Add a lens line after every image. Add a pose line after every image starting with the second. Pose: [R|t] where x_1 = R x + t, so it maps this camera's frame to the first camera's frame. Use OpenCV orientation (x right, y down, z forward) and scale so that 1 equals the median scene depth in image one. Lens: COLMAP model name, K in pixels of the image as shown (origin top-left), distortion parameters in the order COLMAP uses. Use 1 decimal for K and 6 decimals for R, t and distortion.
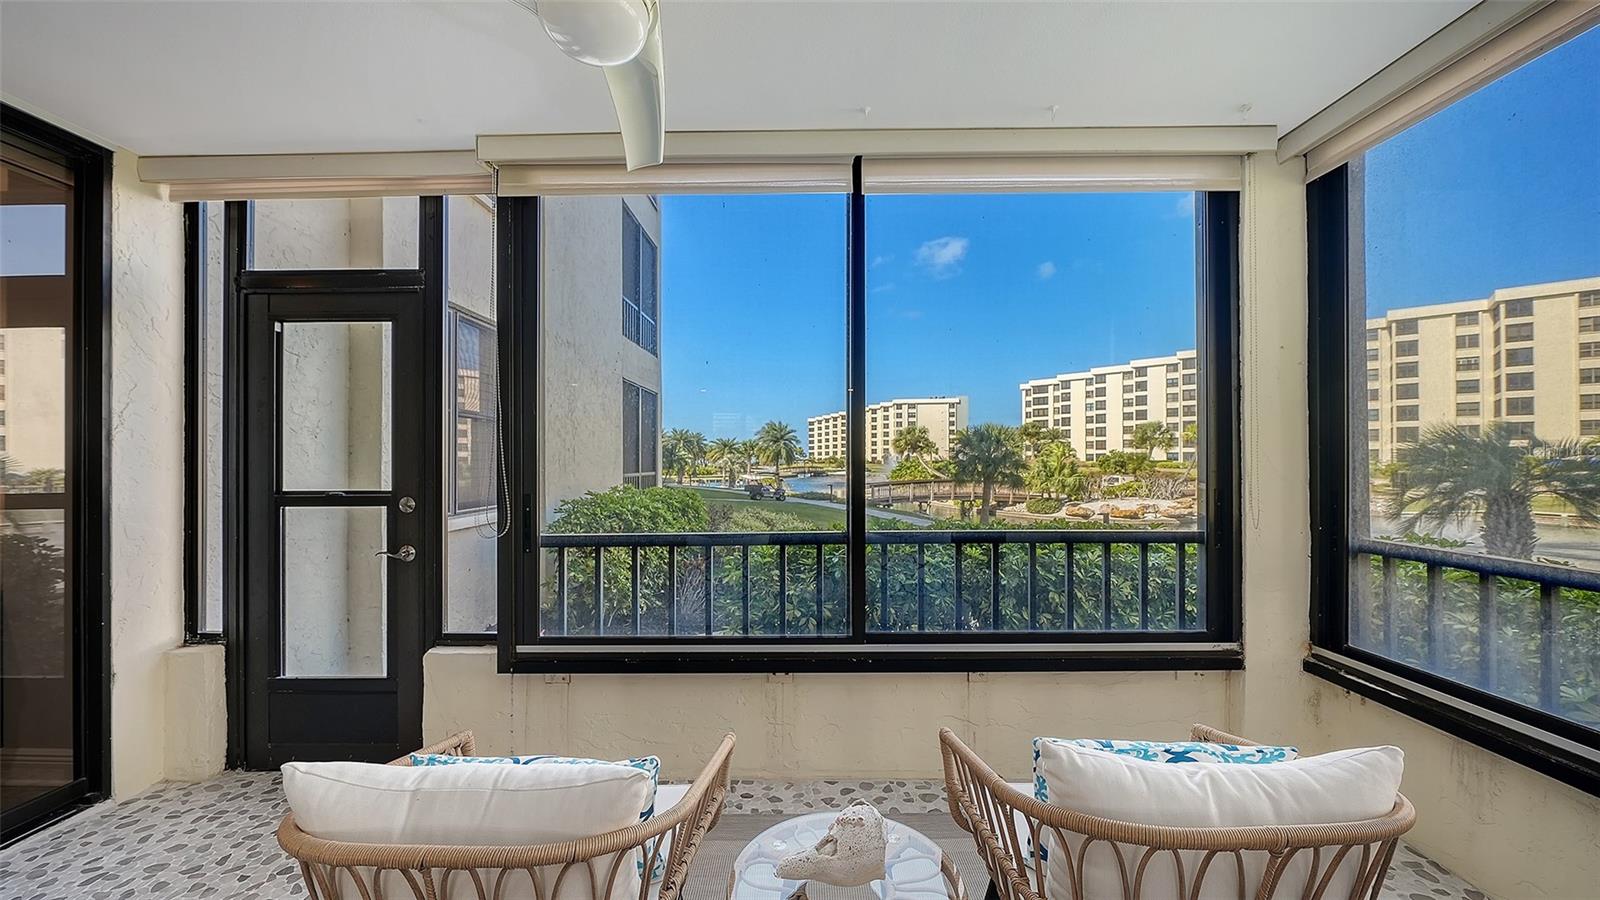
lens RADIAL K [[614.3, 0, 786.7], [0, 614.3, 479.8], [0, 0, 1]] dist [-0.002418, -0.000316]
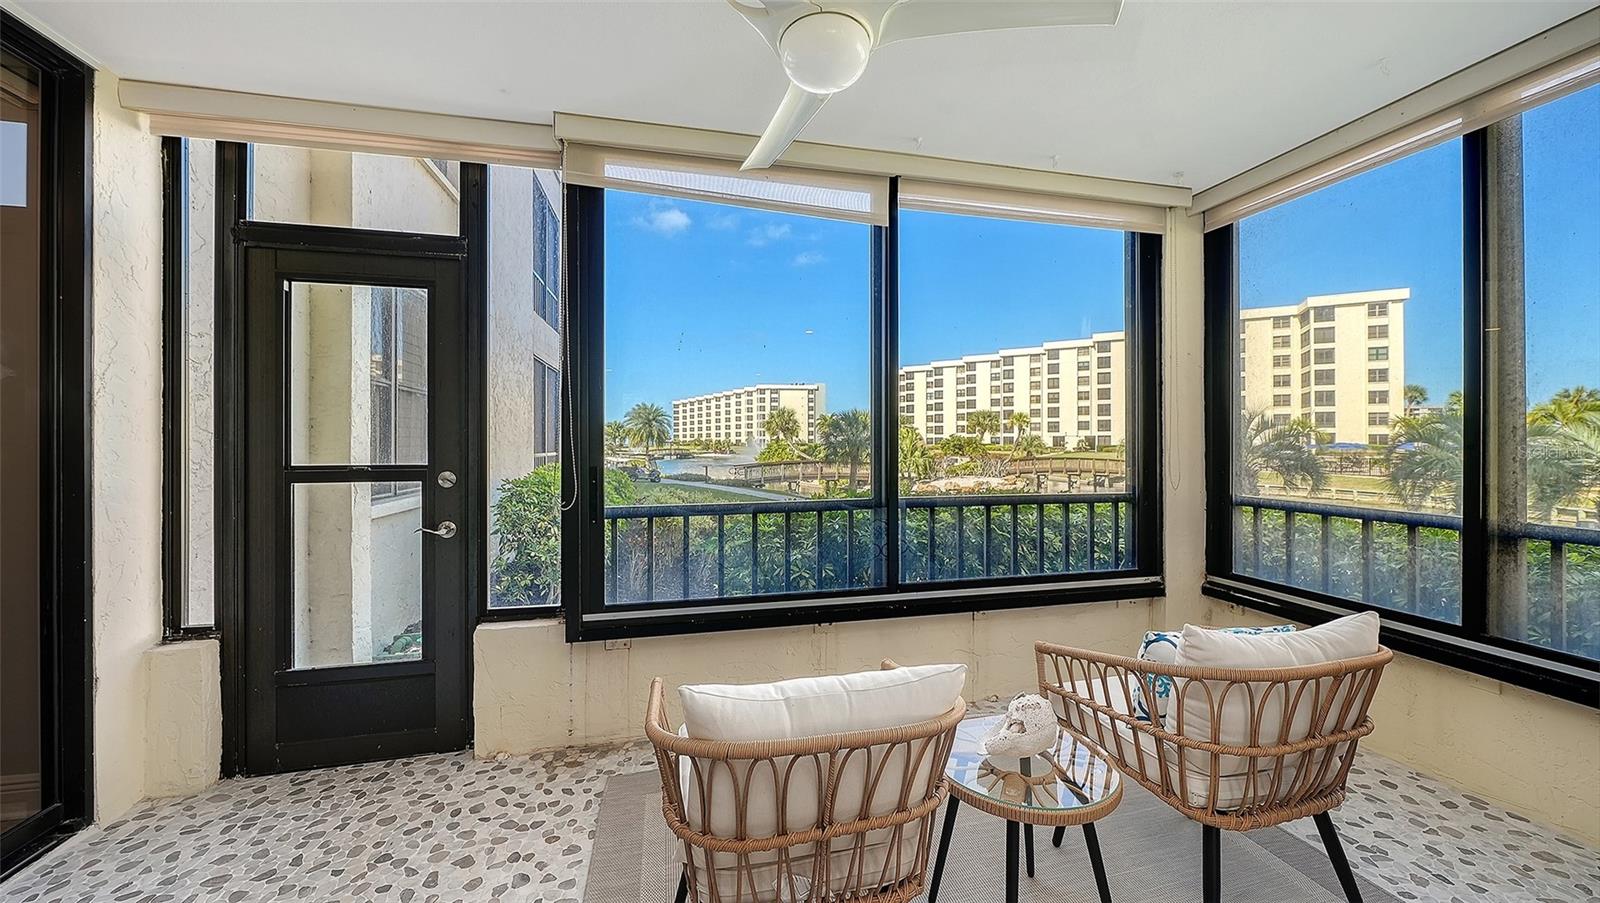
lens RADIAL K [[596.2, 0, 800.9], [0, 596.2, 463.0], [0, 0, 1]] dist [-0.000971, -0.000092]
pose [[0.968555, -0.004623, 0.248757, -0.312206], [0.004139, 0.999988, 0.002471, 0.014995], [-0.248765, -0.001364, 0.968563, -0.048771]]
